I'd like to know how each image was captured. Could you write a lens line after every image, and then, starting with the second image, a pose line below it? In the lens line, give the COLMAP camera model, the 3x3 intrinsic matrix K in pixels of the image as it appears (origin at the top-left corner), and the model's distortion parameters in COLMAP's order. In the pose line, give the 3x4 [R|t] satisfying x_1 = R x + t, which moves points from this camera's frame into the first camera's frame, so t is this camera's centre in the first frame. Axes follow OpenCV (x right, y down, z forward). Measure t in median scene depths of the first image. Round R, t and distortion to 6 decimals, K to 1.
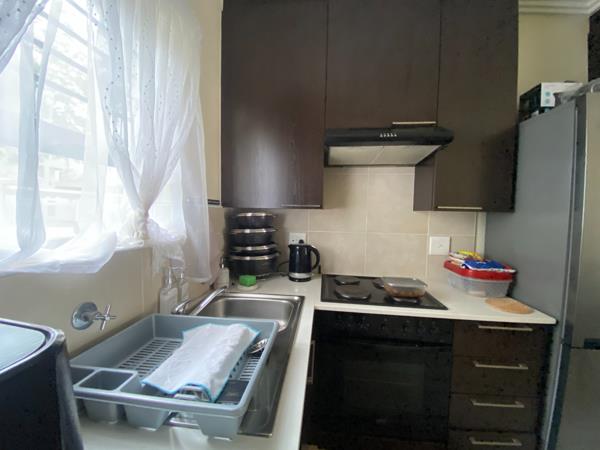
lens RADIAL K [[241.9, 0, 300.0], [0, 241.9, 225.0], [0, 0, 1]] dist [0.028254, -0.025359]
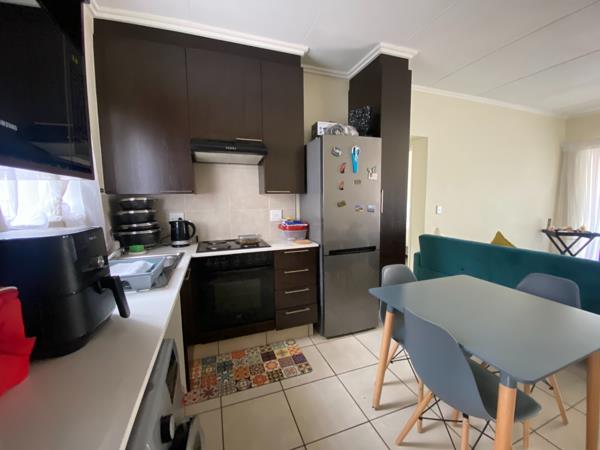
lens RADIAL K [[241.9, 0, 300.0], [0, 241.9, 225.0], [0, 0, 1]] dist [0.028254, -0.025359]
pose [[0.898167, -0.077733, 0.432728, 0.020015], [0.052575, 0.996173, 0.069824, 0.050629], [-0.436499, -0.039964, 0.898817, -0.560908]]
